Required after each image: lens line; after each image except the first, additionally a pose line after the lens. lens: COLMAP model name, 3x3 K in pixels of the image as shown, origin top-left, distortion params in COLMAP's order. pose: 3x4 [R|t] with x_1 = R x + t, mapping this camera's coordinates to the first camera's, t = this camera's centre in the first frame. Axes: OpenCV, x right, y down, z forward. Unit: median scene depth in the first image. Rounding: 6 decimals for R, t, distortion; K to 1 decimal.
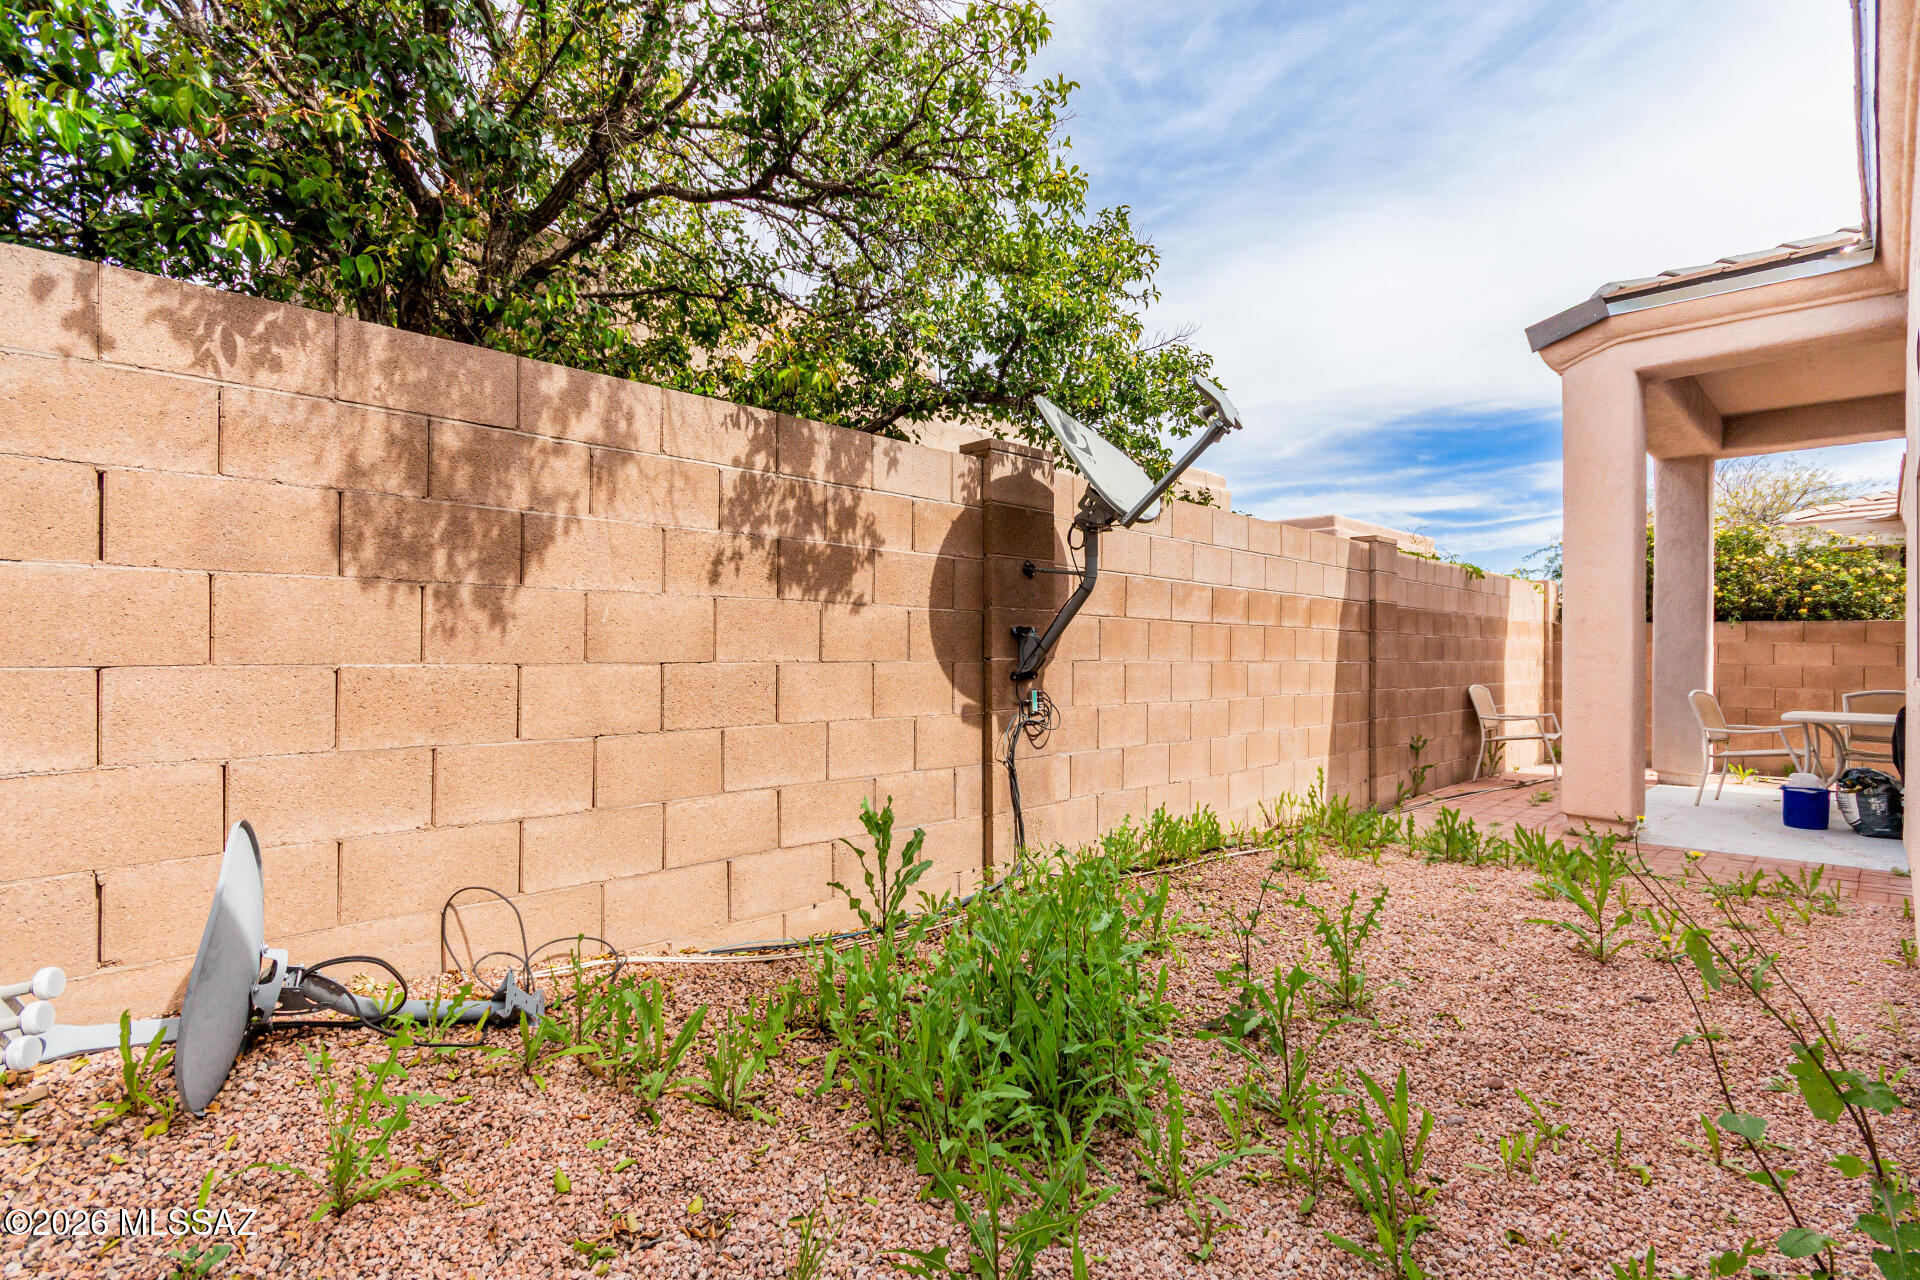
lens RADIAL K [[888.2, 0, 965.5], [0, 888.2, 643.0], [0, 0, 1]] dist [0.003480, 0.000480]
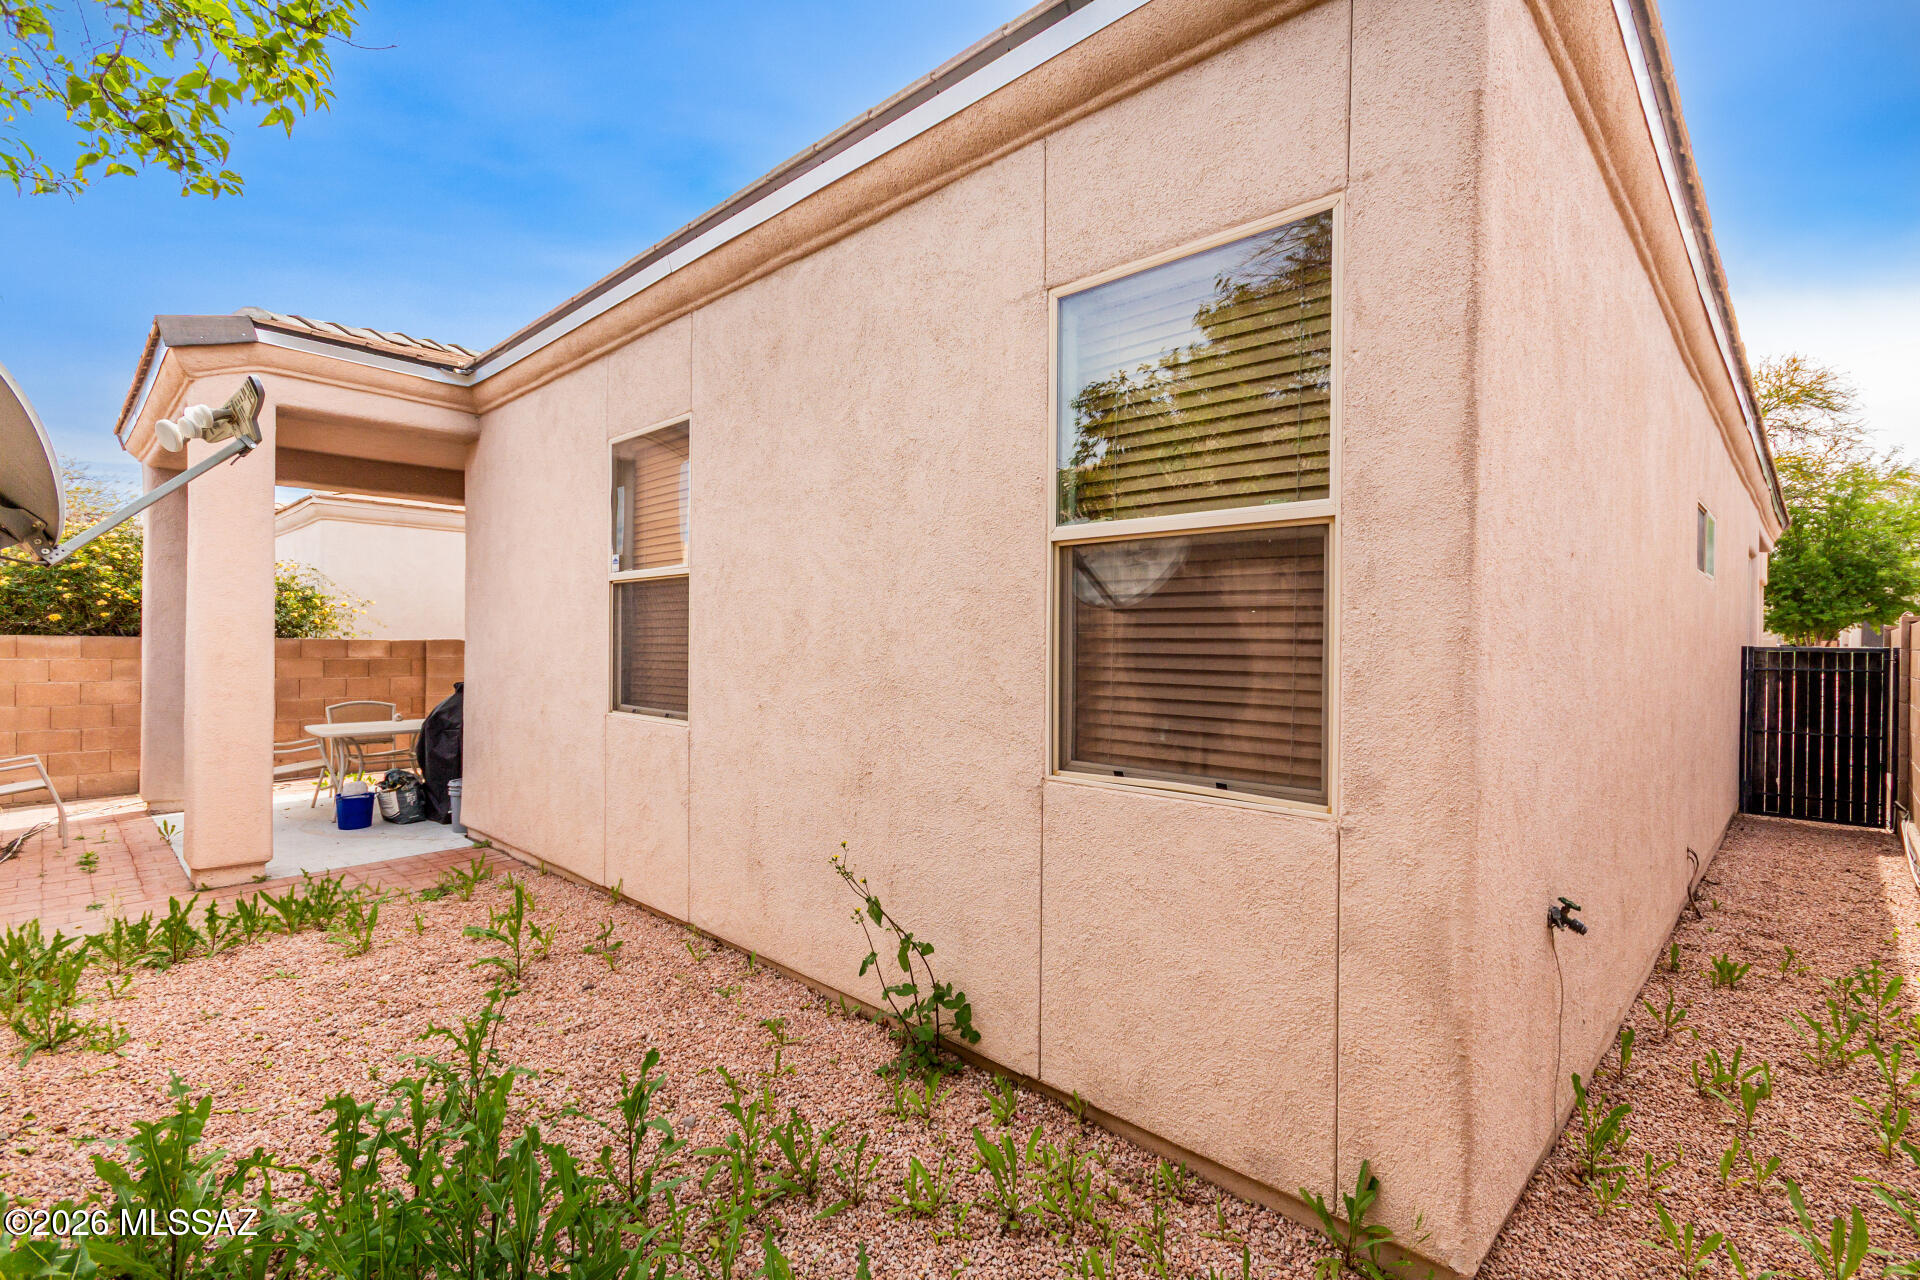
lens RADIAL K [[888.2, 0, 964.9], [0, 888.2, 640.9], [0, 0, 1]] dist [0.003480, 0.000480]
pose [[-0.045114, -0.005882, 0.998965, -0.277045], [-0.010001, 0.999935, 0.005436, -0.056214], [-0.998932, -0.009745, -0.045170, 0.276317]]
